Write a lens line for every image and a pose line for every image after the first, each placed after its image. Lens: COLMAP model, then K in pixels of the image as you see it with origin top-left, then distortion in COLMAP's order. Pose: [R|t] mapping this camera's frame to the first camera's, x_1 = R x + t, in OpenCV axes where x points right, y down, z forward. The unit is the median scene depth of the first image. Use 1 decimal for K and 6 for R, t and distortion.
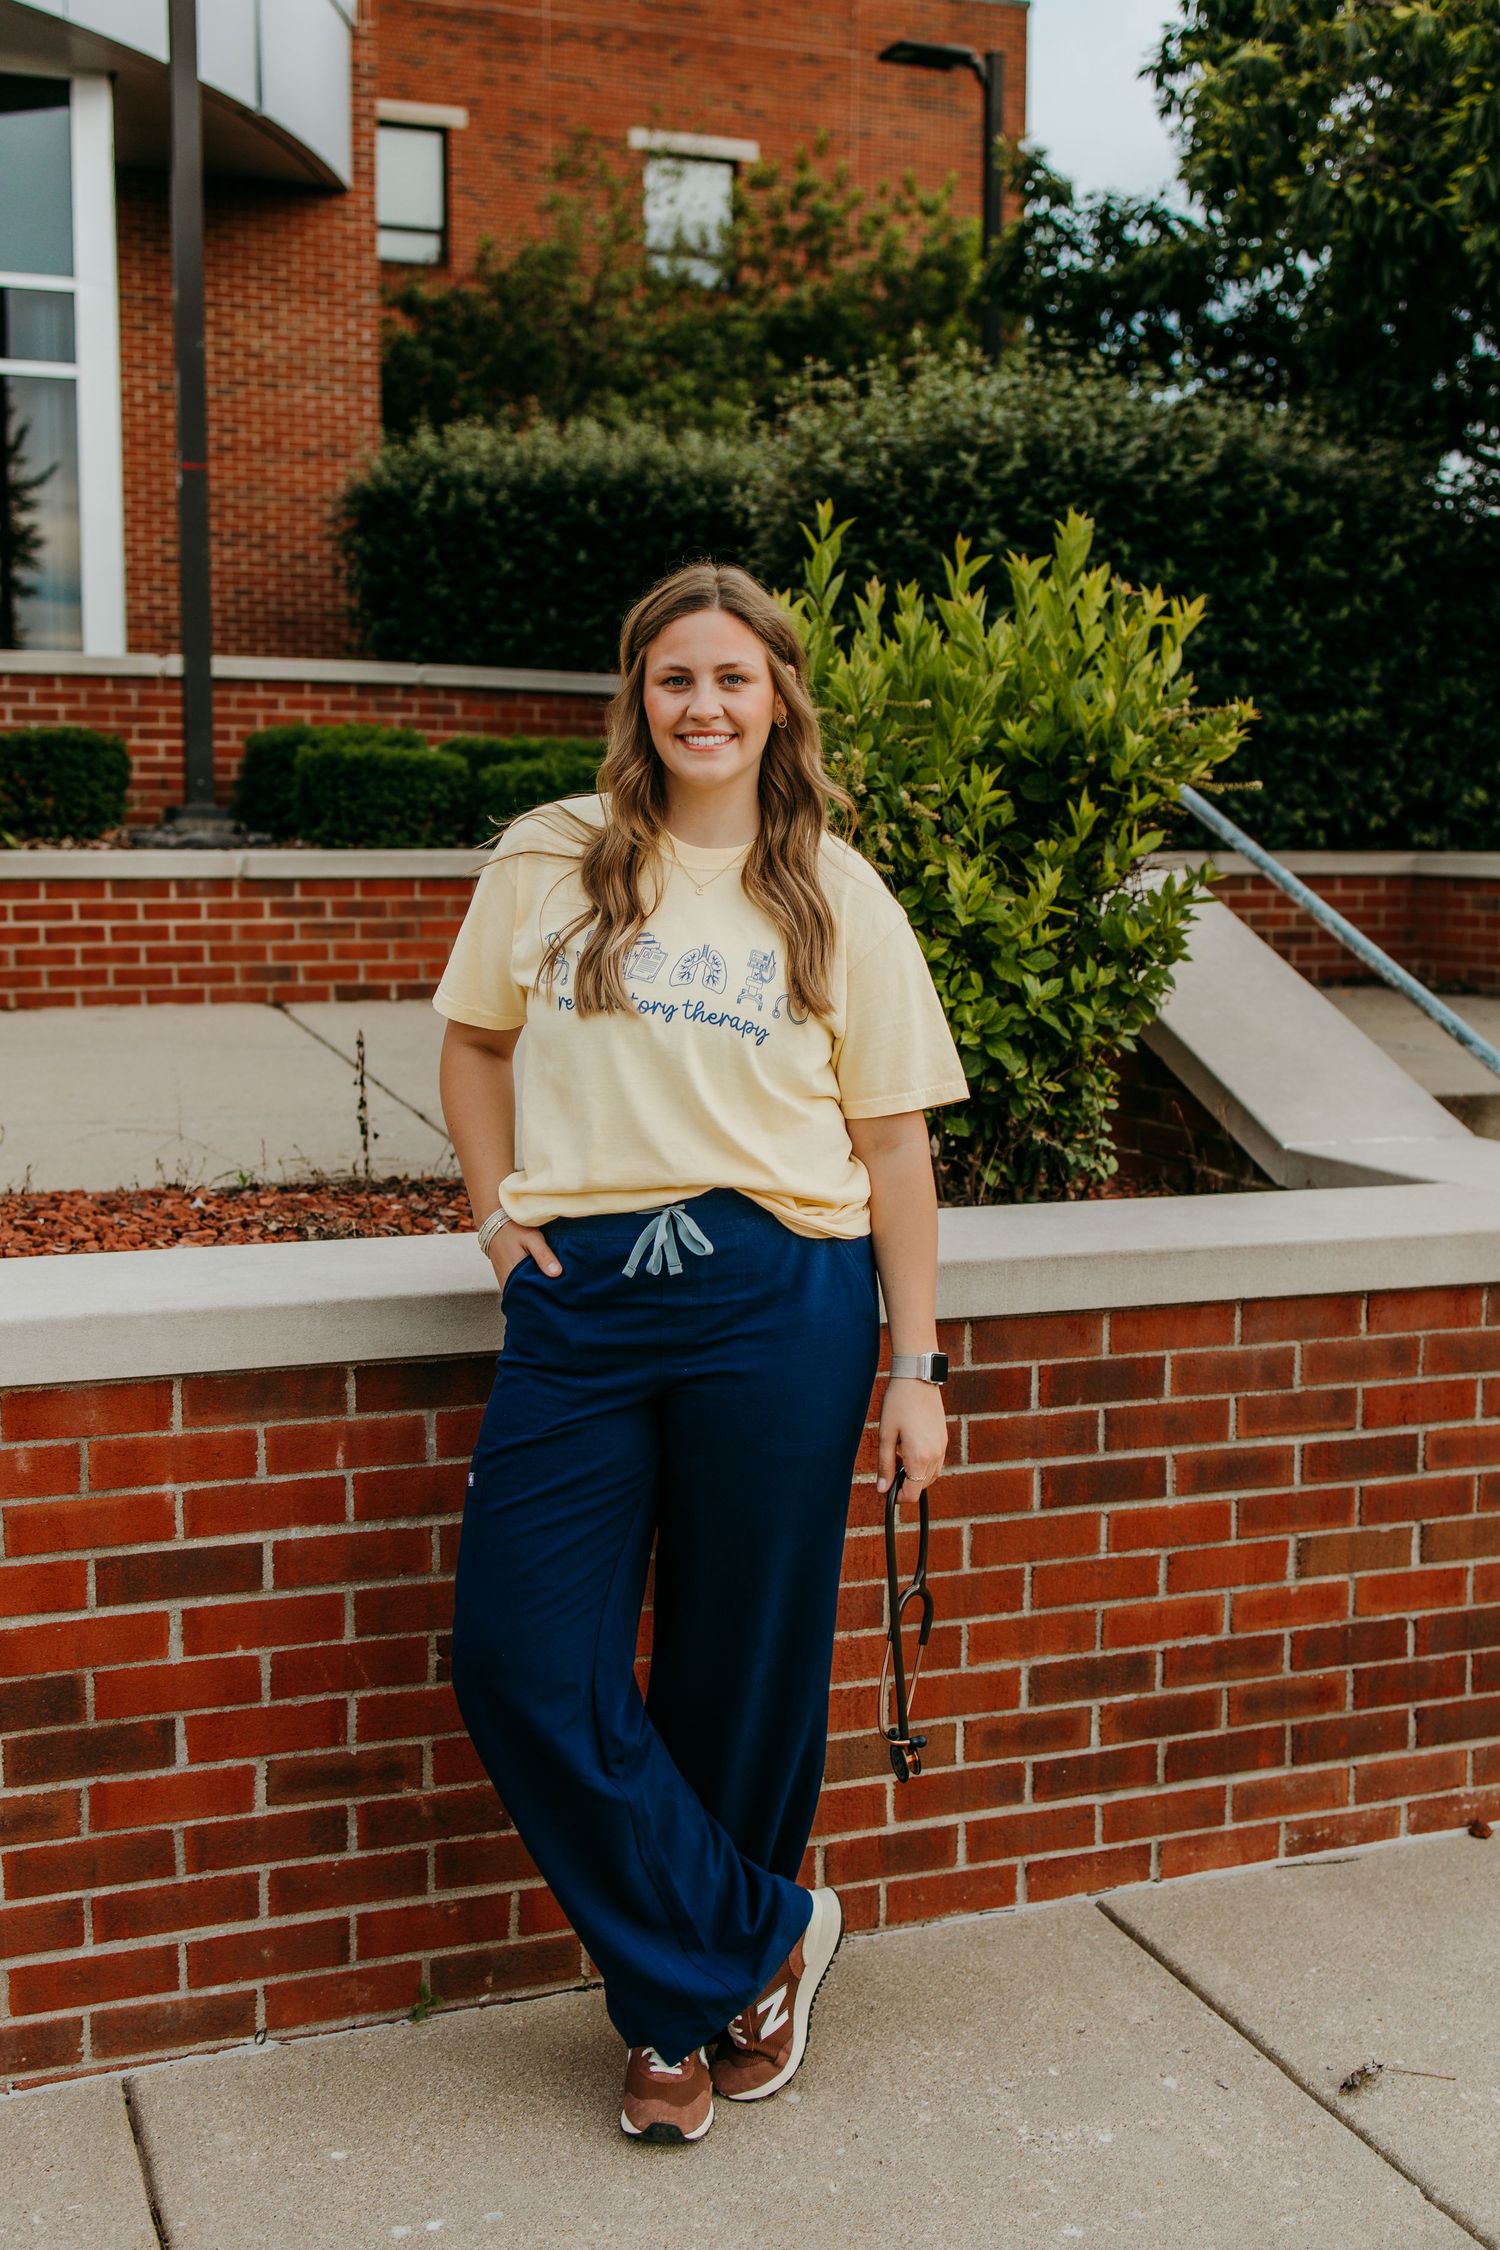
lens RADIAL K [[2432.4, 0, 741.9], [0, 2432.4, 1056.1], [0, 0, 1]] dist [0.024328, -0.036470]
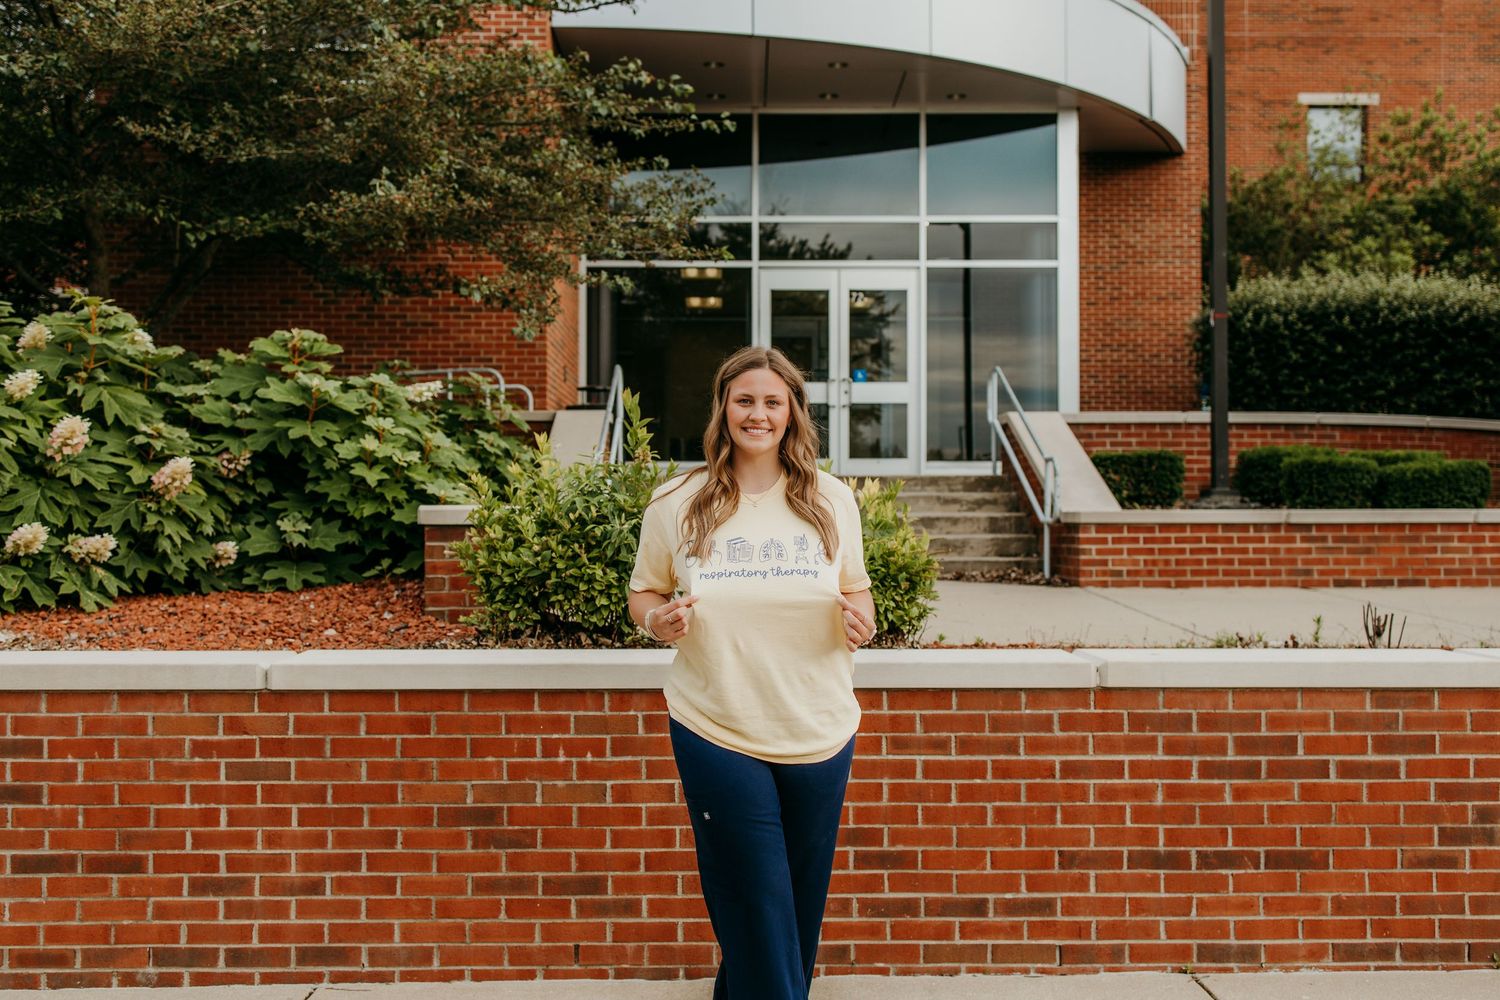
lens RADIAL K [[1533.1, 0, 752.7], [0, 1533.1, 494.7], [0, 0, 1]] dist [0.028715, -0.020082]
pose [[0.945407, -0.009940, -0.325741, -0.206484], [-0.025349, 0.994263, -0.103913, 0.043127], [0.324906, 0.106497, 0.939731, -0.299721]]
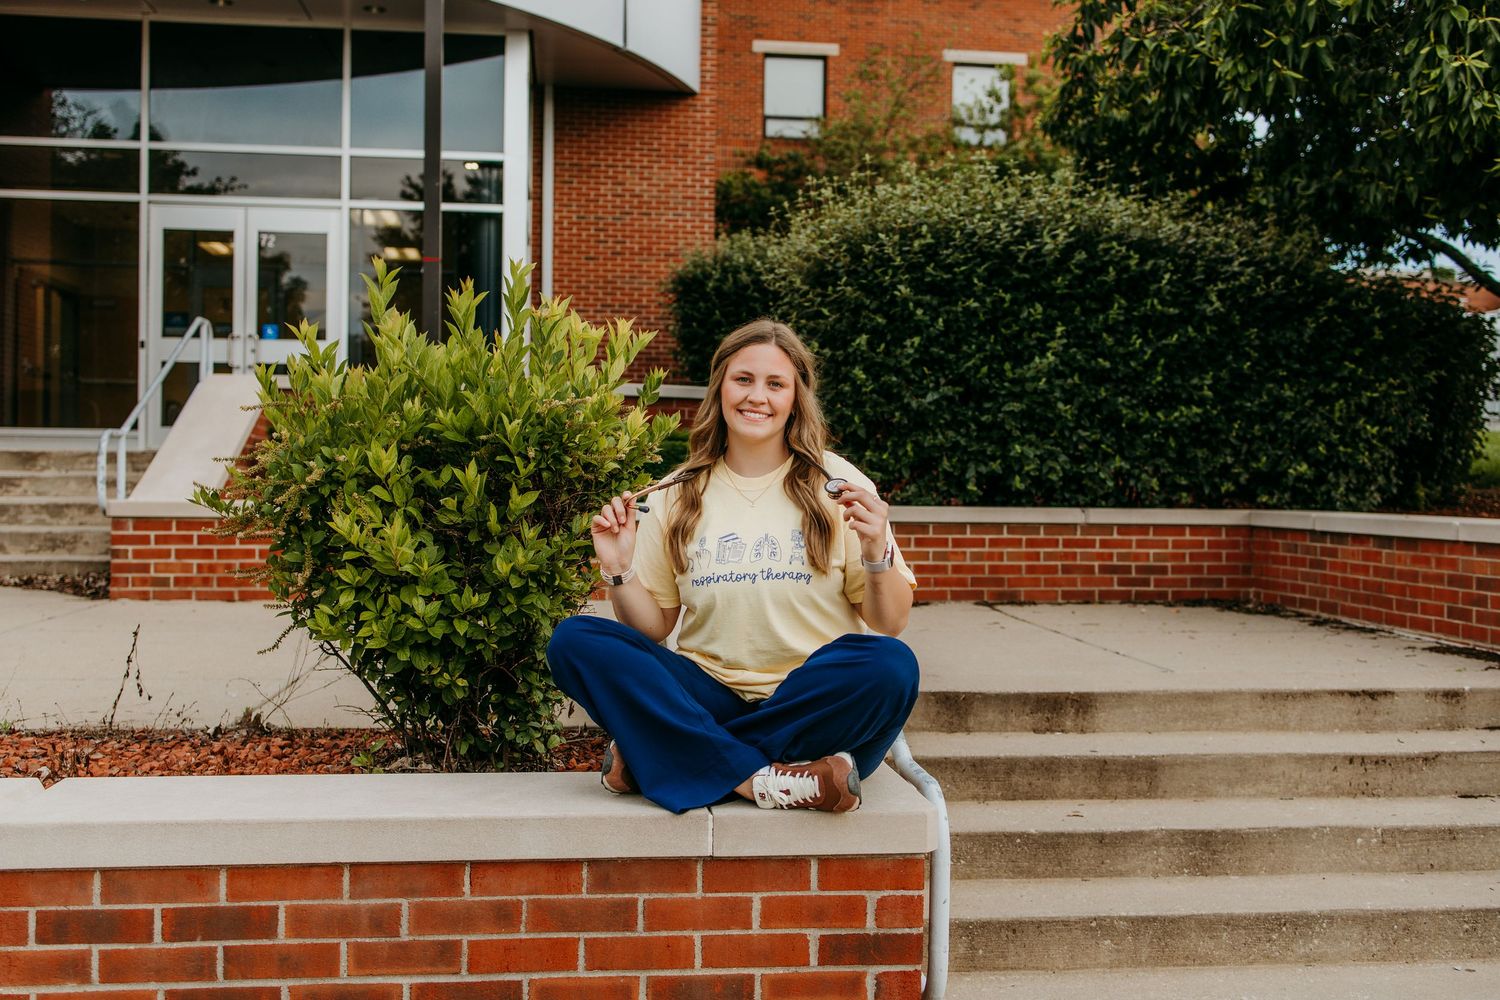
lens RADIAL K [[1533.1, 0, 752.7], [0, 1533.1, 494.7], [0, 0, 1]] dist [0.028715, -0.020082]
pose [[0.972728, 0.007120, -0.231839, 0.240565], [-0.027802, 0.995901, -0.086066, -0.010736], [0.230276, 0.090164, 0.968939, 0.107719]]
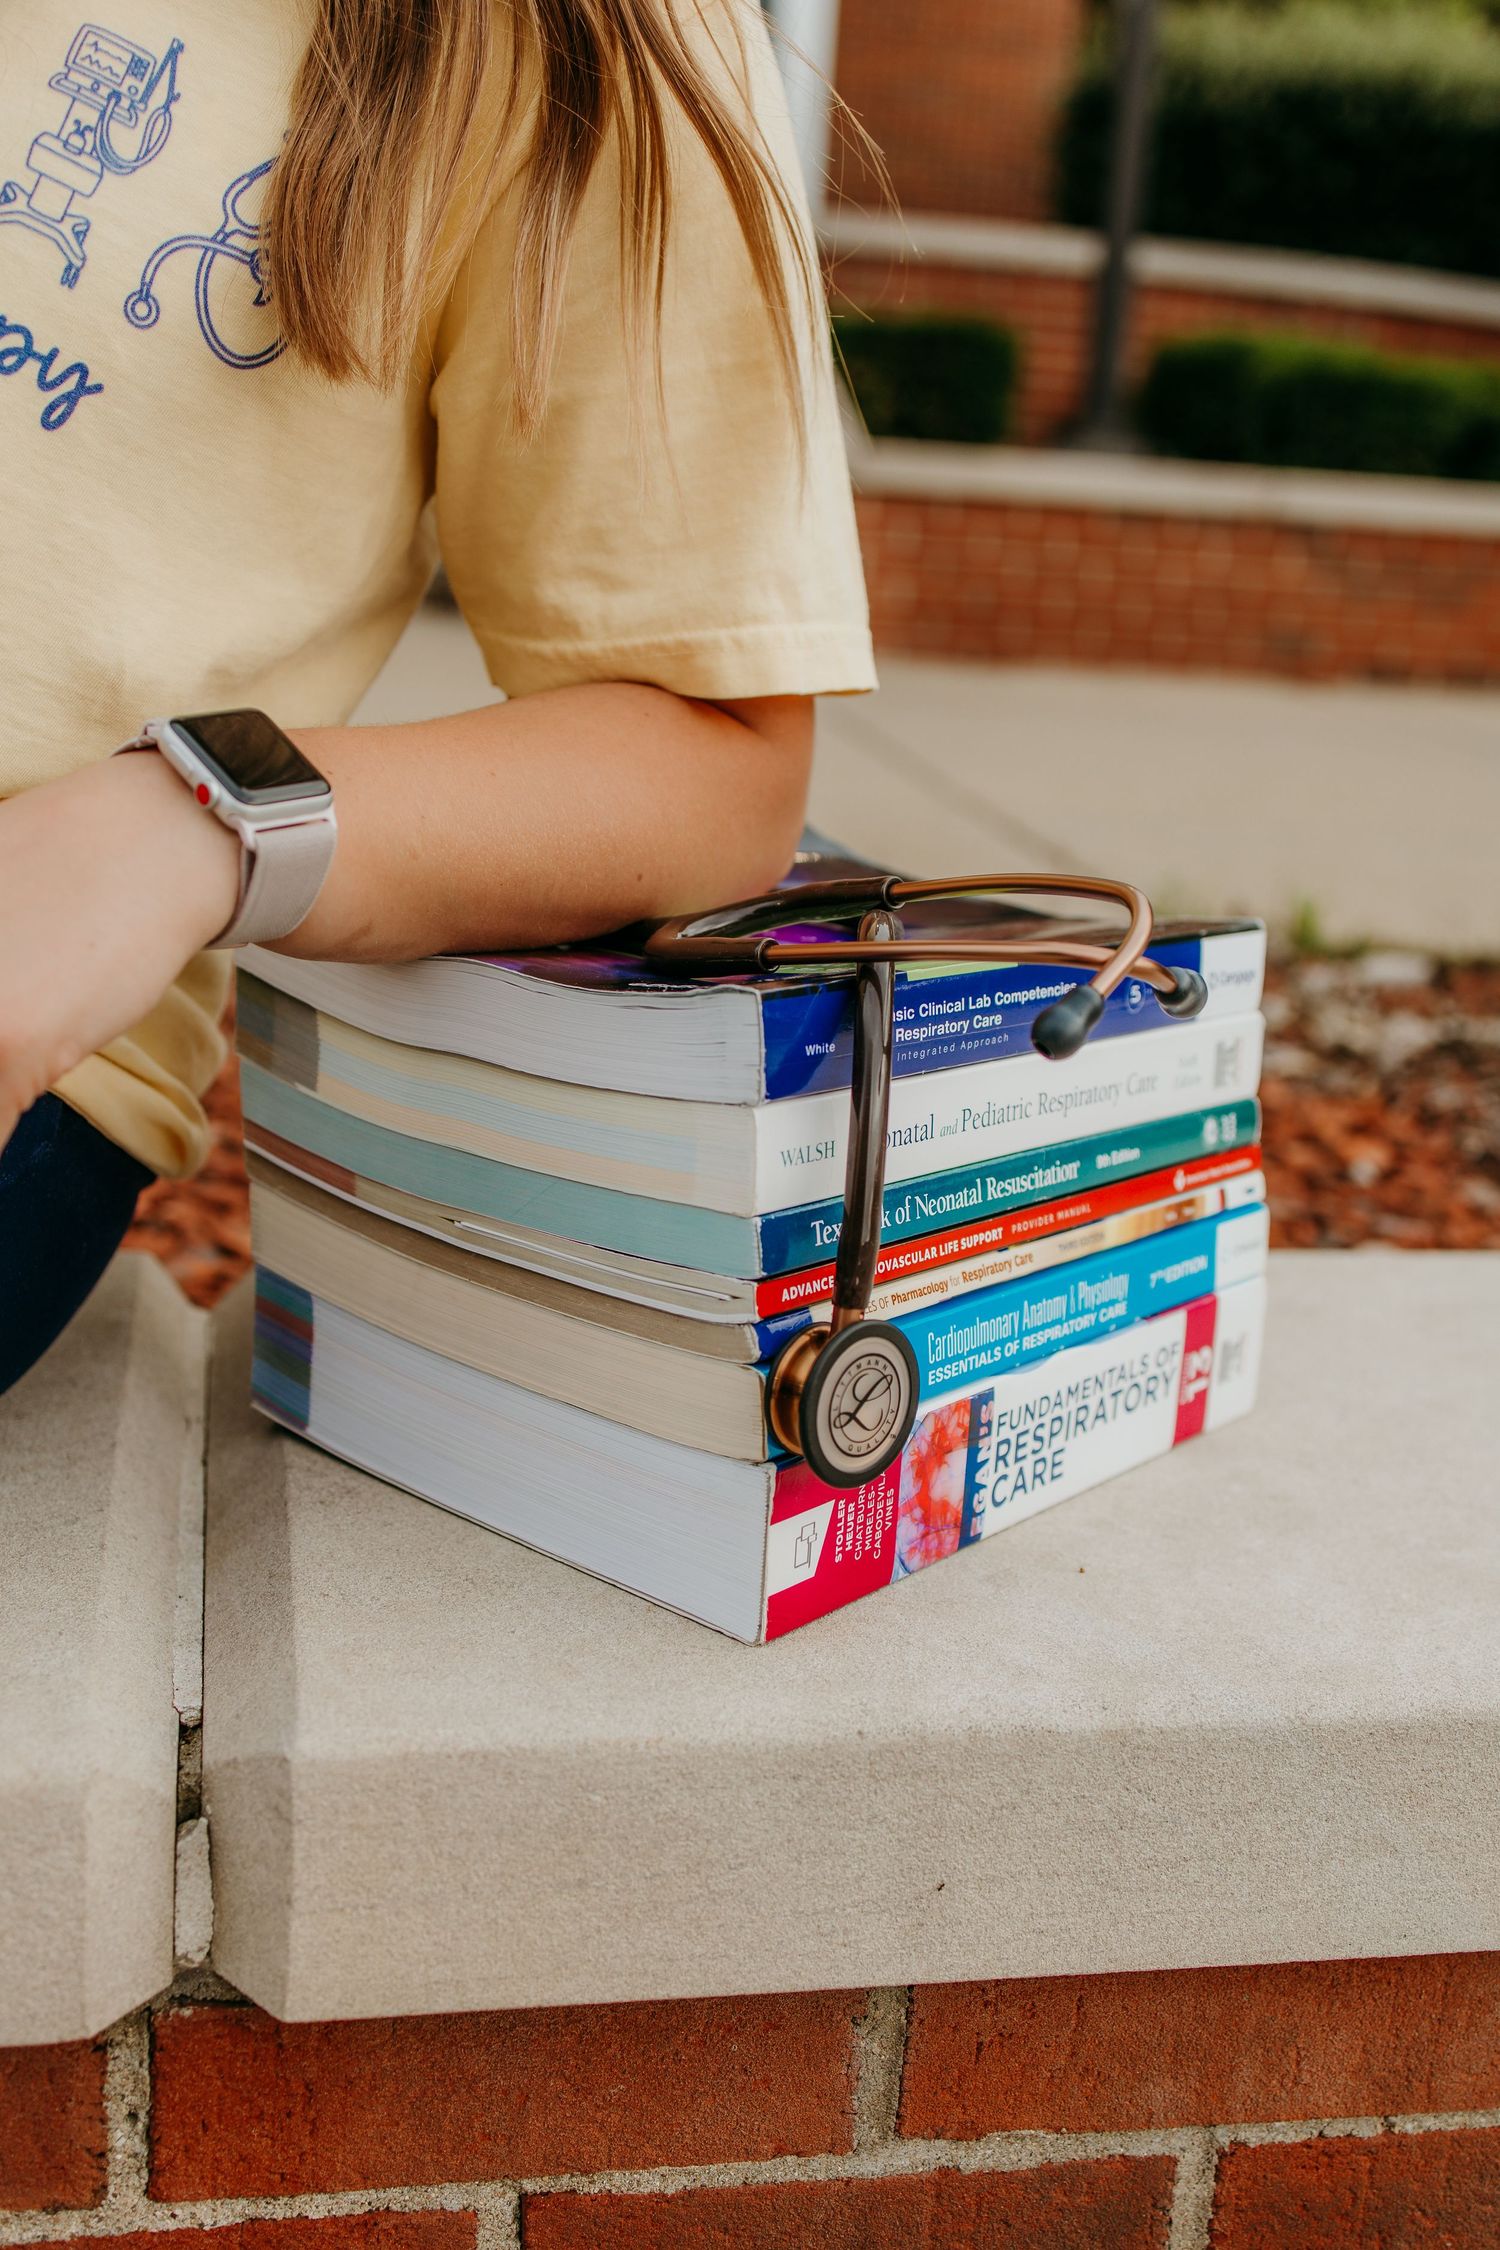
lens RADIAL K [[2299.7, 0, 782.1], [0, 2299.7, 1125.1], [0, 0, 1]] dist [0.028715, -0.020082]
pose [[0.987006, 0.098482, -0.126963, -0.245709], [-0.078815, 0.985300, 0.151565, 0.011595], [0.140023, -0.139589, 0.980259, 0.214591]]
